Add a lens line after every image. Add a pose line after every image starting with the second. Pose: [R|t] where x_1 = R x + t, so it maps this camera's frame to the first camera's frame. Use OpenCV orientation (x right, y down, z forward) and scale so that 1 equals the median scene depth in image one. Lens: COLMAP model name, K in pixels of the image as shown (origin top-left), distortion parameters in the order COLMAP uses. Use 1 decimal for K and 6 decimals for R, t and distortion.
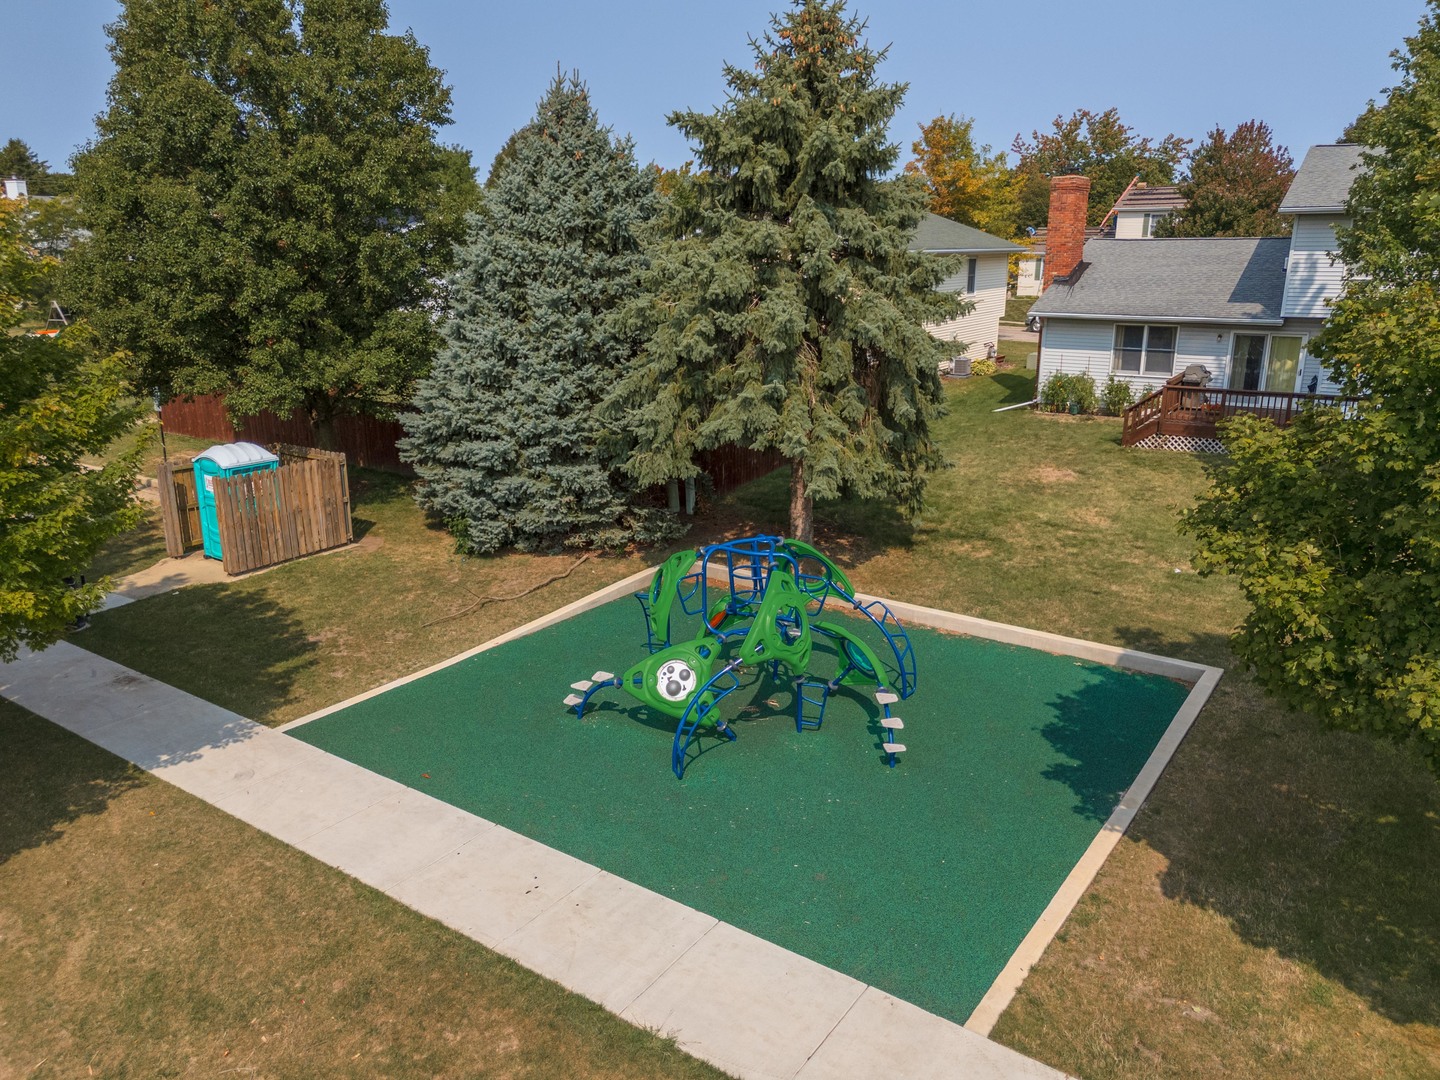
lens RADIAL K [[1046.9, 0, 720.0], [0, 1046.9, 540.0], [0, 0, 1]] dist [0.040666, -0.003214]
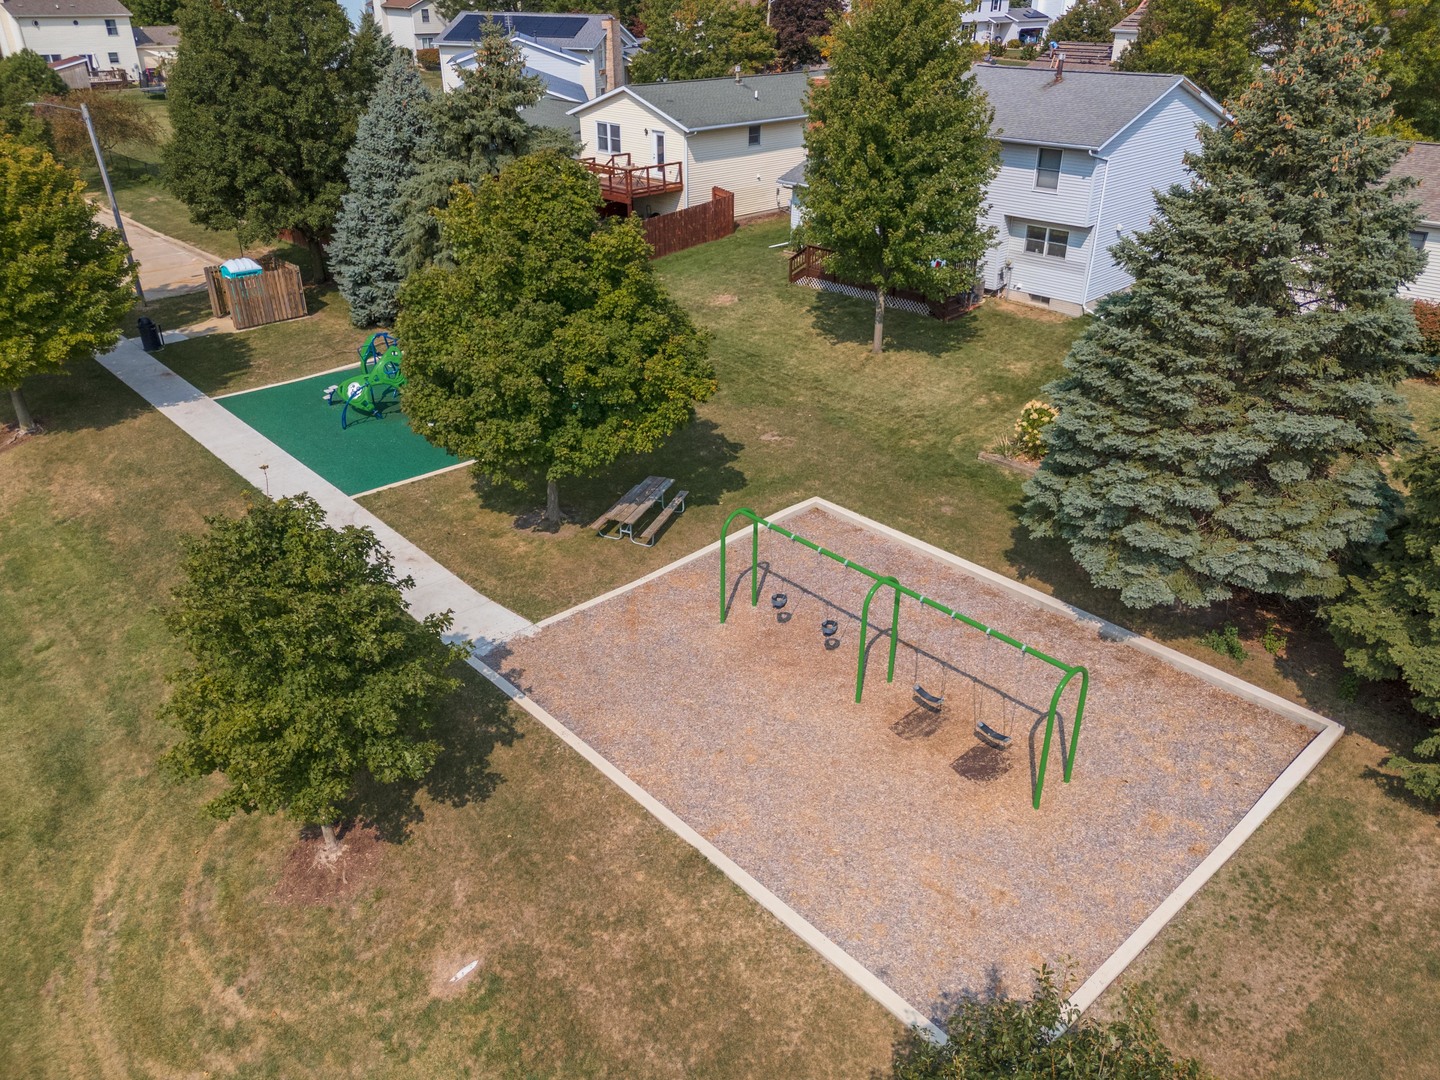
lens RADIAL K [[1046.9, 0, 720.0], [0, 1046.9, 540.0], [0, 0, 1]] dist [0.040666, -0.003214]
pose [[0.975266, 0.103951, -0.195067, 0.845890], [-0.058878, 0.972801, 0.224035, -0.079281], [0.213050, -0.207008, 0.954860, -0.778733]]
